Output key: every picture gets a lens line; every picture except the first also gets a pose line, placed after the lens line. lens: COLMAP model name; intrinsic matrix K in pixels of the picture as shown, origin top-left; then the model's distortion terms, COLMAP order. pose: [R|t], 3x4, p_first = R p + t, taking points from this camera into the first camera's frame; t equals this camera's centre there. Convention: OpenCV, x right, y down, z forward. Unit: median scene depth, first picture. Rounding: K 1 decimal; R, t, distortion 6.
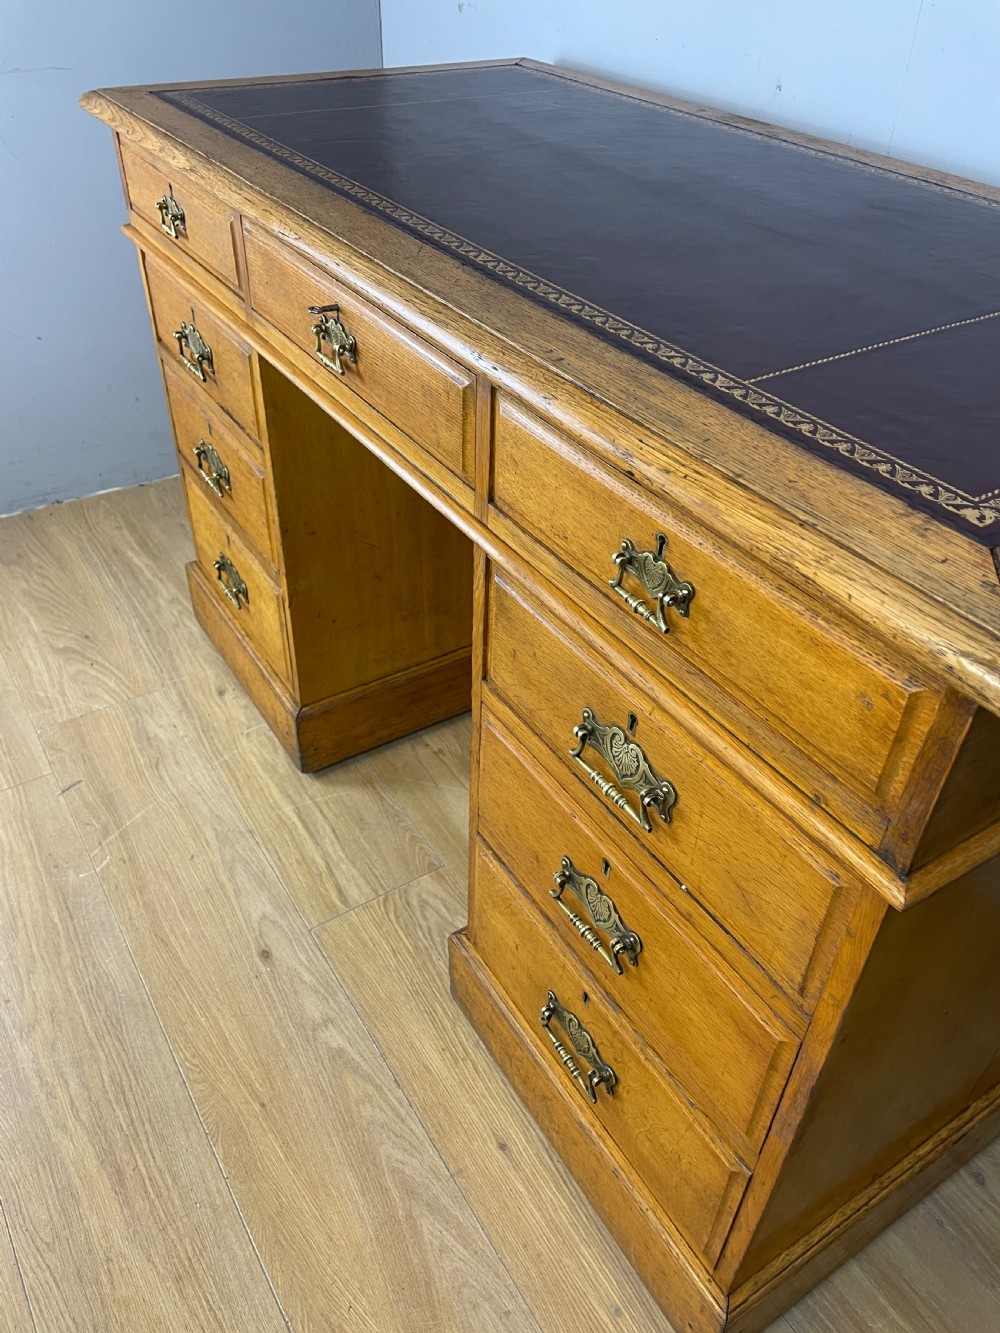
lens RADIAL K [[1009.3, 0, 494.3], [0, 1009.3, 657.0], [0, 0, 1]] dist [0.091182, -0.122148]
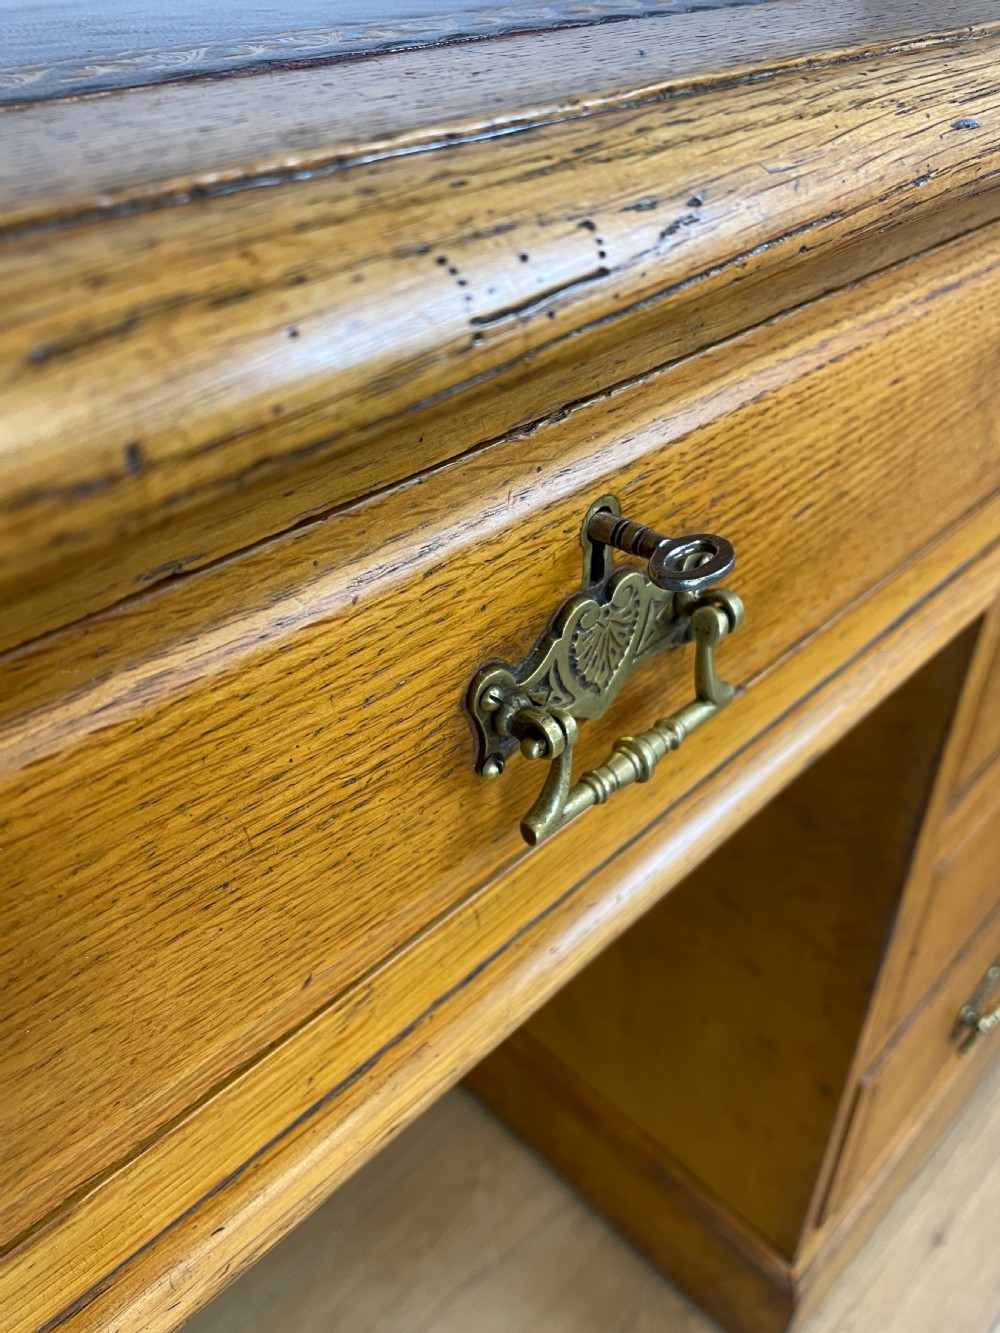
lens RADIAL K [[1015.4, 0, 500.0], [0, 1015.4, 666.5], [0, 0, 1]] dist [0.082345, -0.113925]
pose [[-0.211847, -0.594105, 0.775990, -0.253171], [0.623816, 0.529015, 0.575323, -0.362054], [-0.752313, 0.605955, 0.258542, 0.785891]]
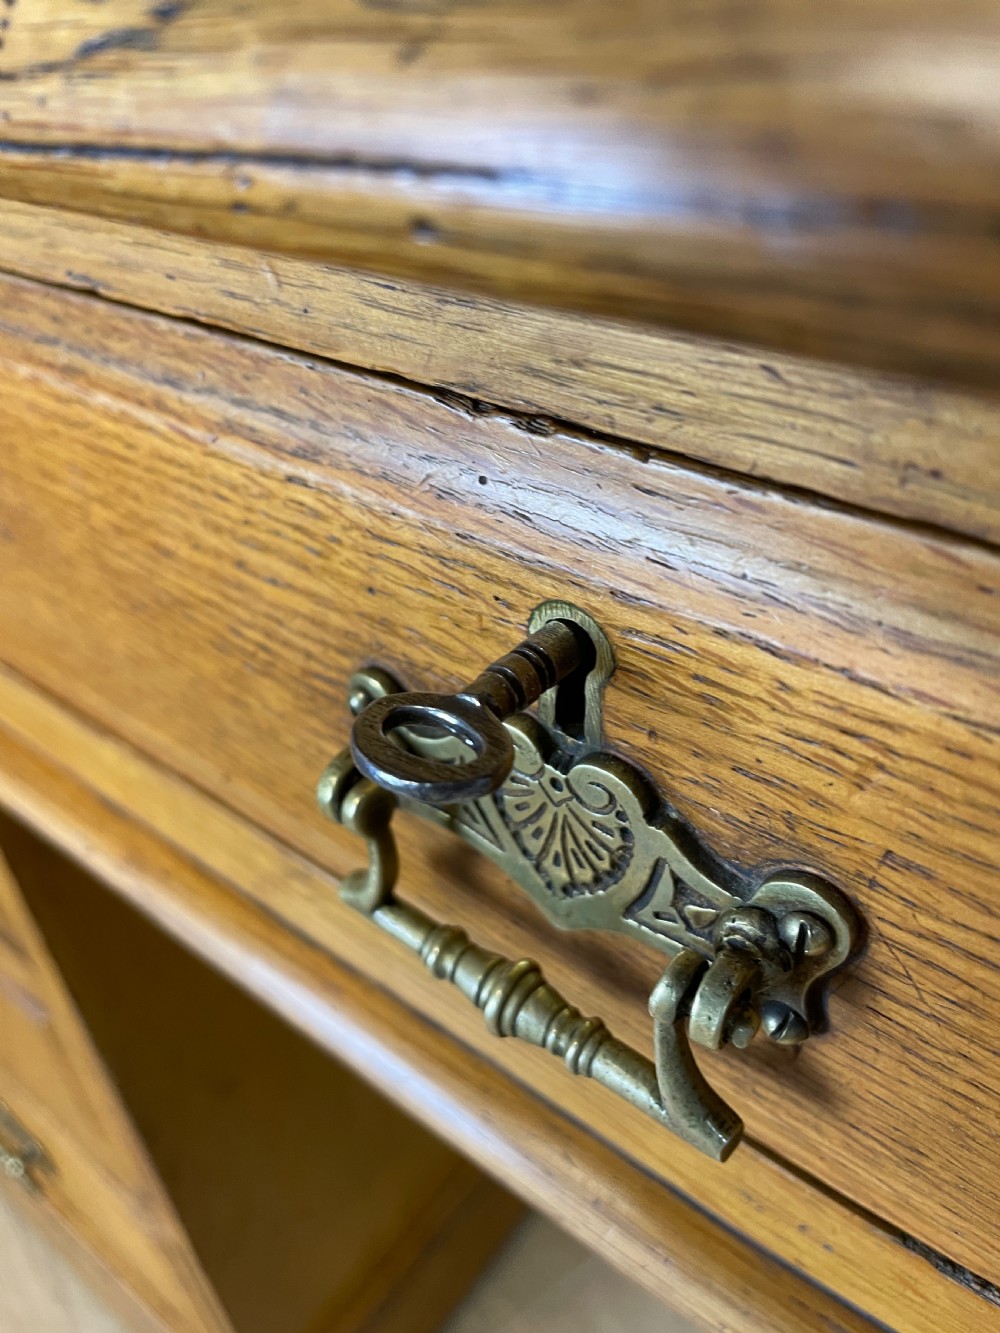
lens RADIAL K [[1015.4, 0, 500.0], [0, 1015.4, 666.5], [0, 0, 1]] dist [0.082345, -0.113925]
pose [[0.944671, -0.213989, 0.248606, -0.147651], [0.228526, 0.973050, -0.030812, -0.267246], [-0.235313, 0.085920, 0.968114, 0.709859]]
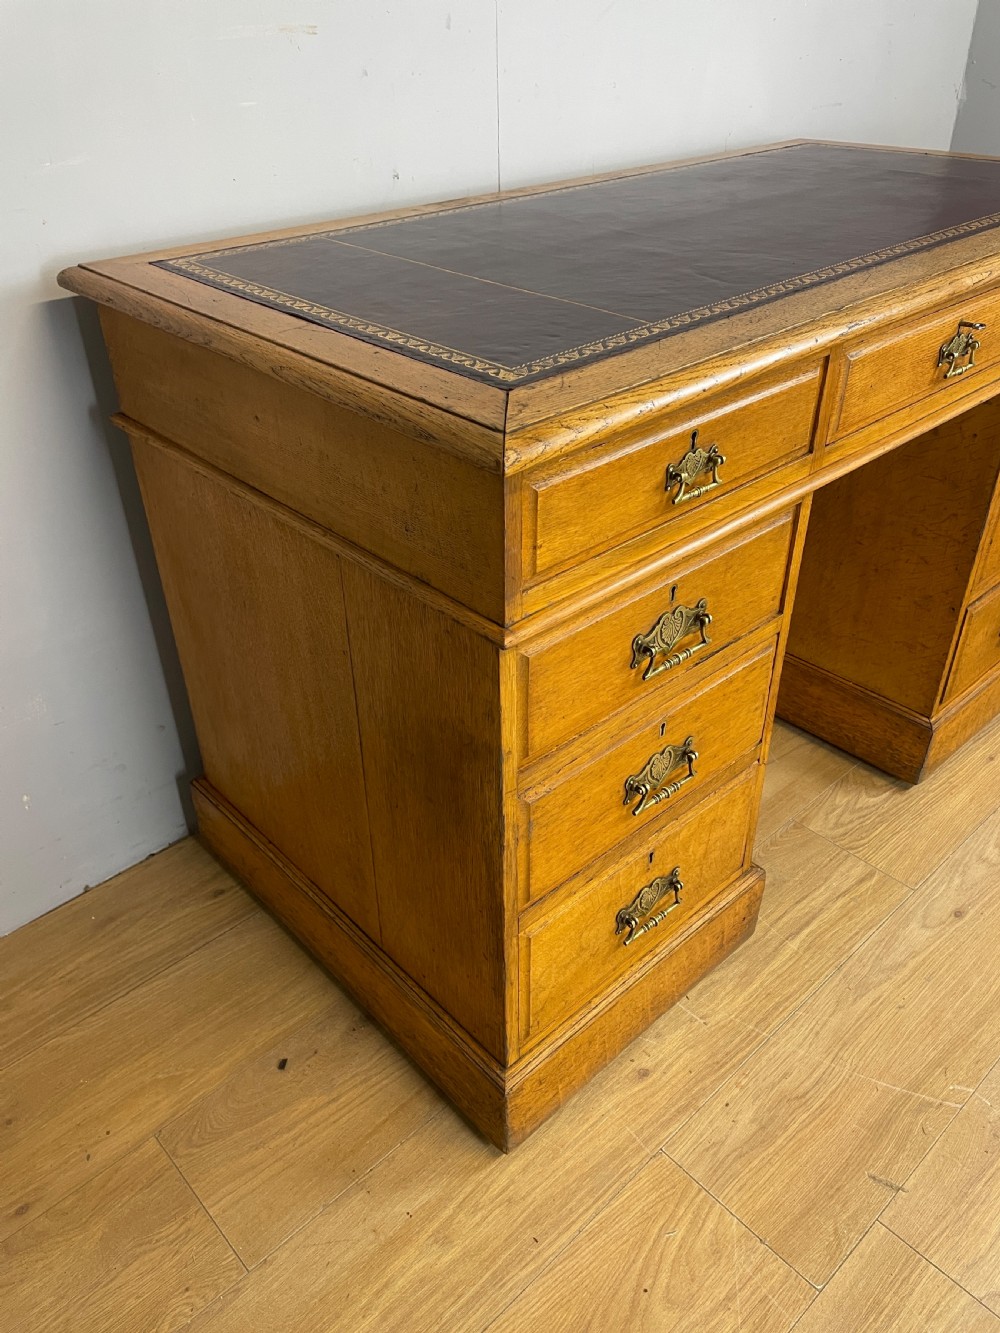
lens RADIAL K [[1009.3, 0, 494.3], [0, 1009.3, 657.0], [0, 0, 1]] dist [0.091182, -0.122148]
pose [[-0.175514, -0.564507, 0.806552, -1.001013], [0.618298, 0.574328, 0.536521, -0.882653], [-0.766095, 0.592857, 0.248231, 1.086322]]
